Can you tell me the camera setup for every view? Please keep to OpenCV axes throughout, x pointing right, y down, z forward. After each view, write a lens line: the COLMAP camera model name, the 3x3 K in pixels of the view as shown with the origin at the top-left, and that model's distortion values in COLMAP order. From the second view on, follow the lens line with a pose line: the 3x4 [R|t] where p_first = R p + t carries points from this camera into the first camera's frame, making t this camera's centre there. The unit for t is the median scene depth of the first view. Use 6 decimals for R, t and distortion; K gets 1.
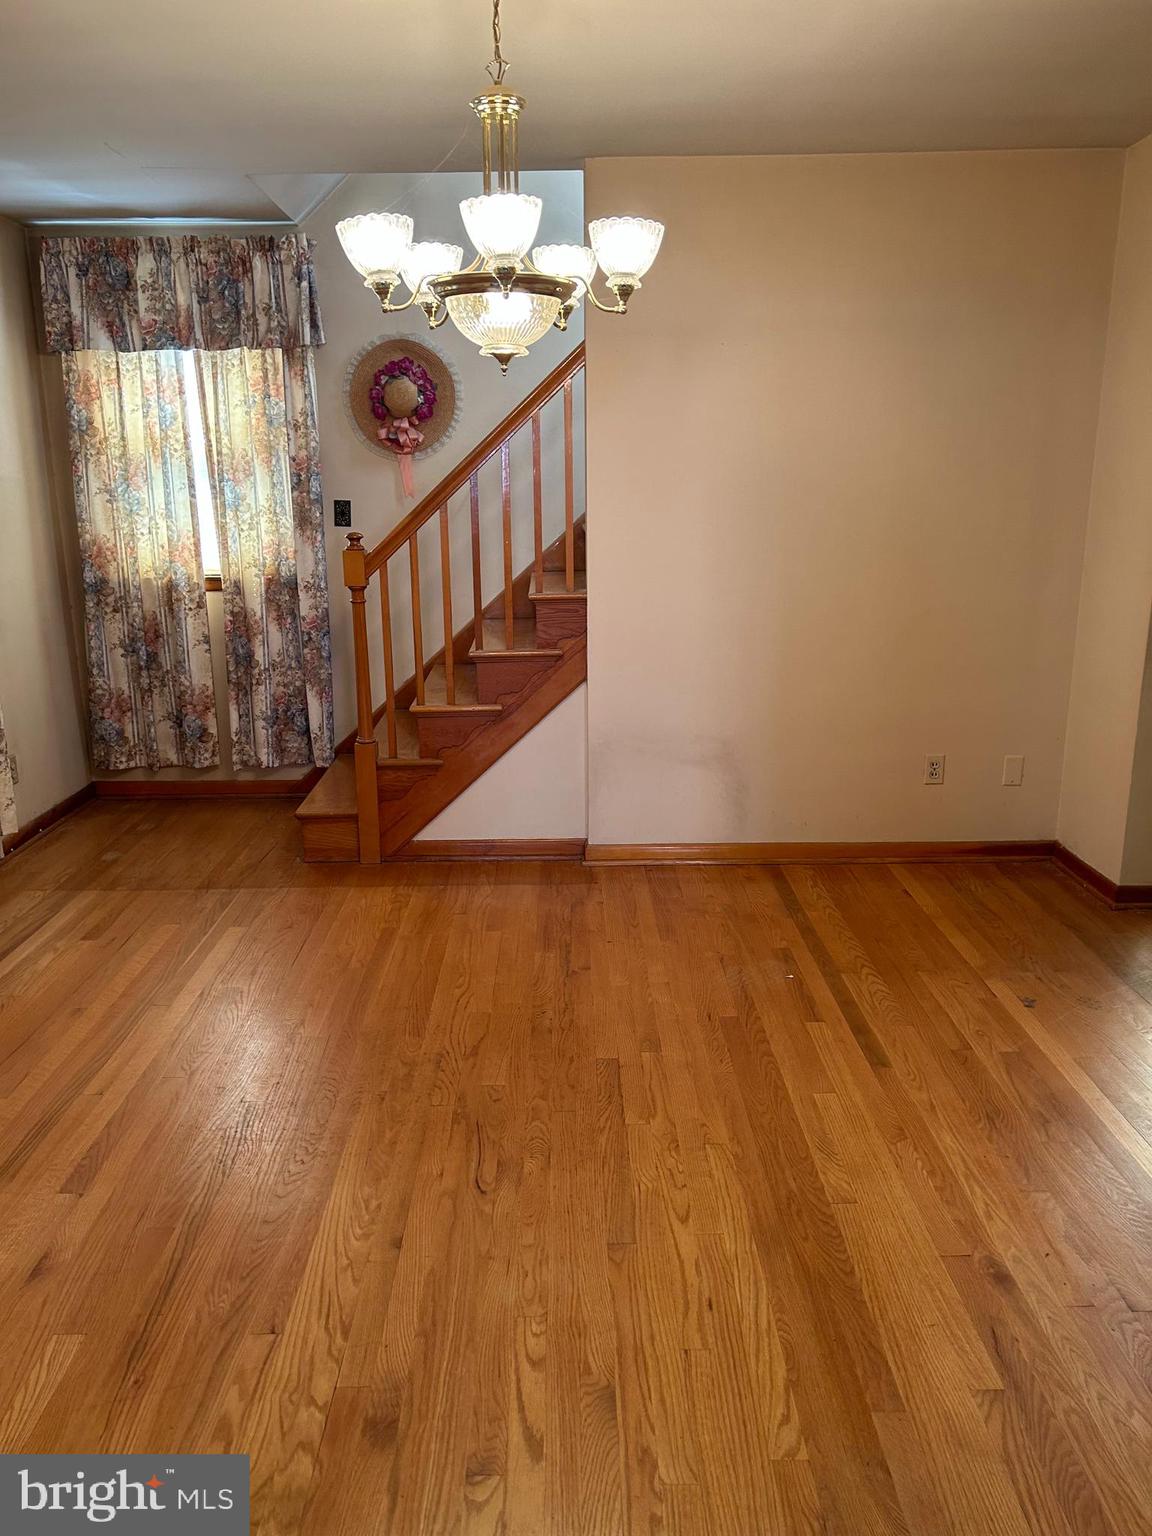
lens RADIAL K [[1157.1, 0, 576.0], [0, 1157.1, 768.0], [0, 0, 1]] dist [0.040553, -0.000406]
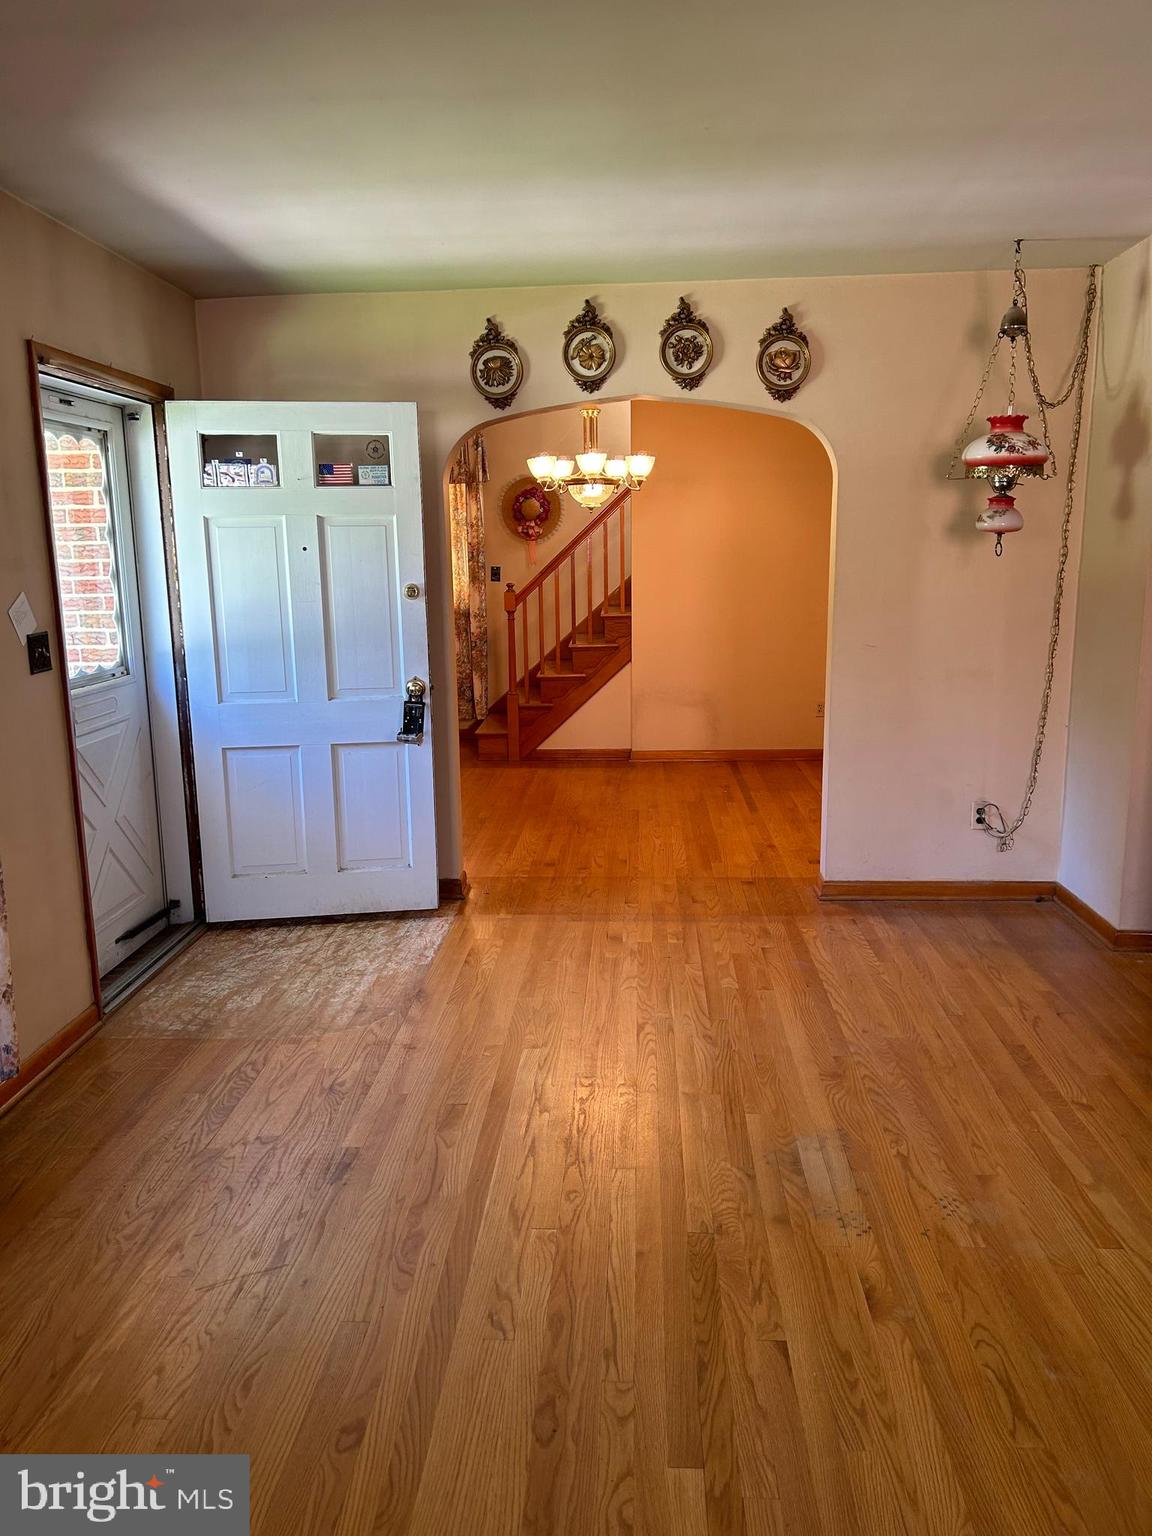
lens RADIAL K [[1148.7, 0, 576.0], [0, 1148.7, 768.0], [0, 0, 1]] dist [0.109559, 0.000212]
pose [[0.997980, 0.005531, -0.063281, 0.037626], [-0.009044, 0.998426, -0.055356, 0.197227], [0.062876, 0.055817, 0.996459, -0.832111]]
